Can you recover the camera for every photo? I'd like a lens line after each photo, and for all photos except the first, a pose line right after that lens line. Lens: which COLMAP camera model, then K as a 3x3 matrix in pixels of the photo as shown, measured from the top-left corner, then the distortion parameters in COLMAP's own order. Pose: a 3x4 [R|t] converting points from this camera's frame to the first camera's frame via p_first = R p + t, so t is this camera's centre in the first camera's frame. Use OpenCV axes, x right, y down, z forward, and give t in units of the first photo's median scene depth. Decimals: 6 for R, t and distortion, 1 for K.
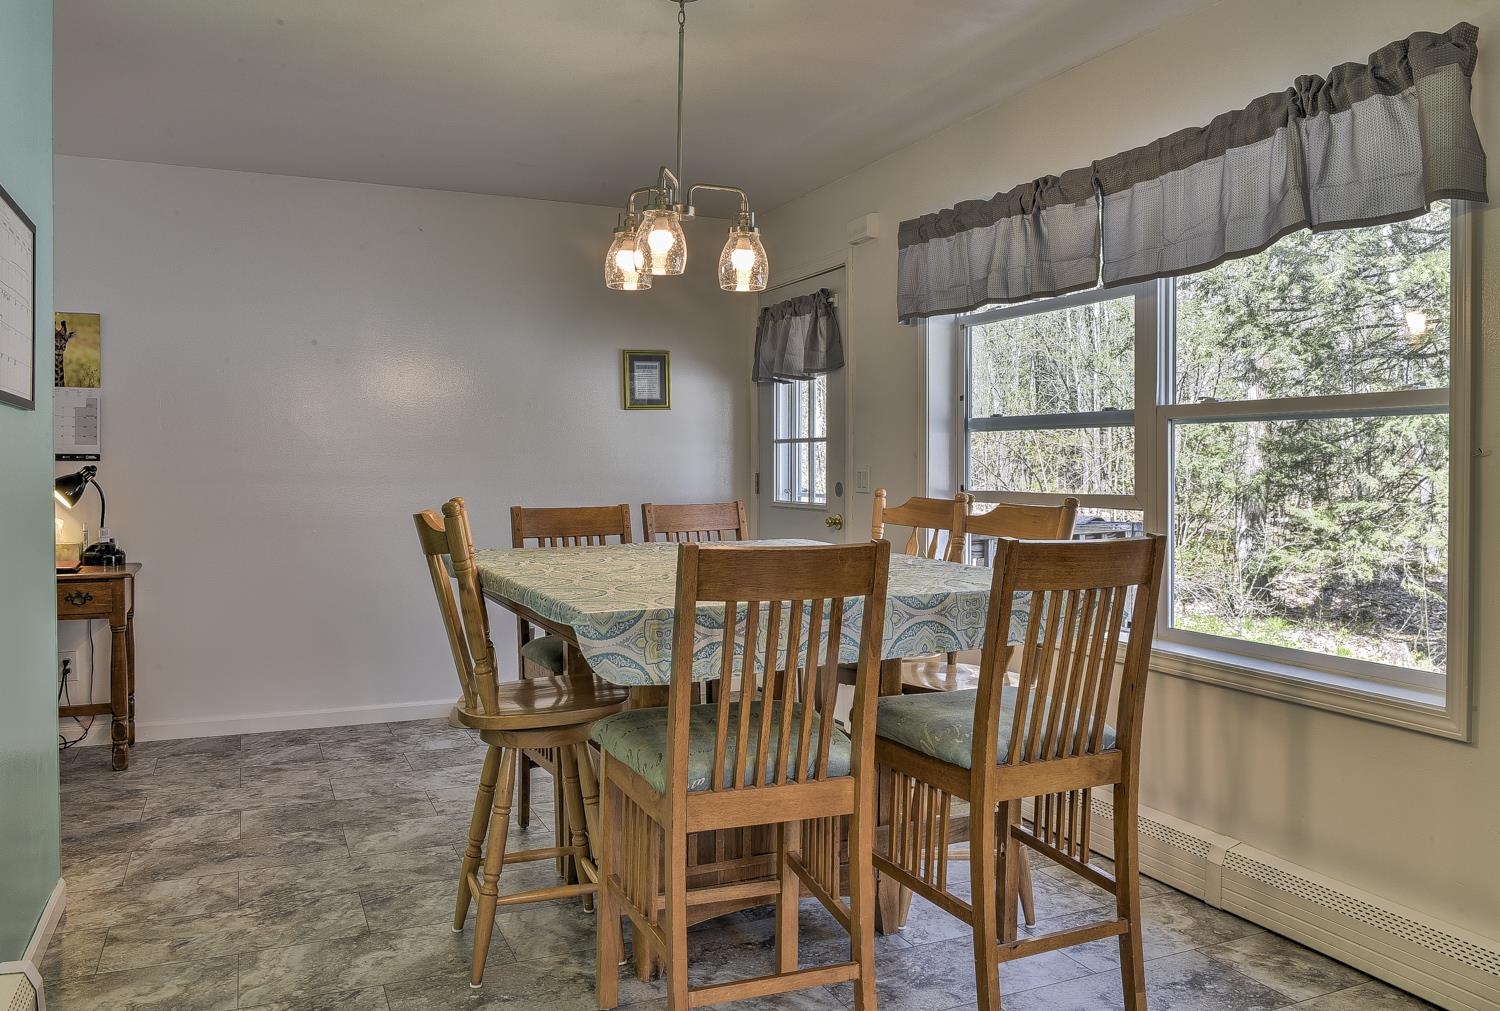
lens RADIAL K [[1173.8, 0, 748.4], [0, 1173.8, 500.9], [0, 0, 1]] dist [-0.004468, -0.000530]
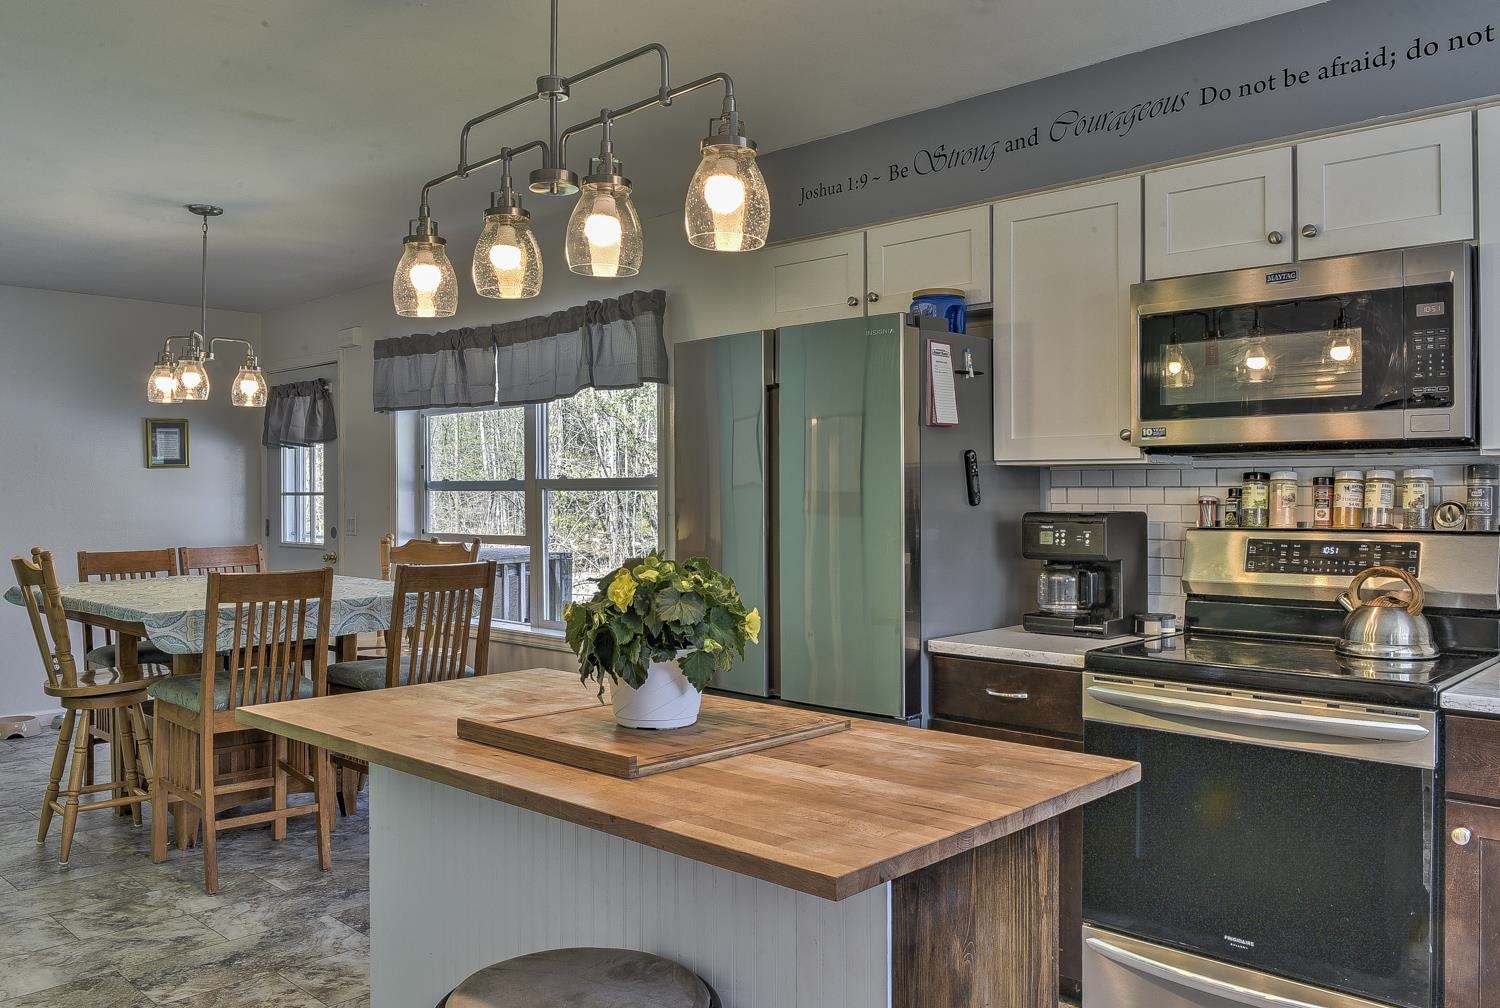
lens RADIAL K [[1151.9, 0, 750.8], [0, 1151.9, 496.2], [0, 0, 1]] dist [-0.022100, 0.005719]
pose [[0.921946, -0.003904, 0.387298, 0.018802], [0.016233, 0.999460, -0.028569, -0.011453], [-0.386978, 0.032626, 0.921512, -0.629554]]
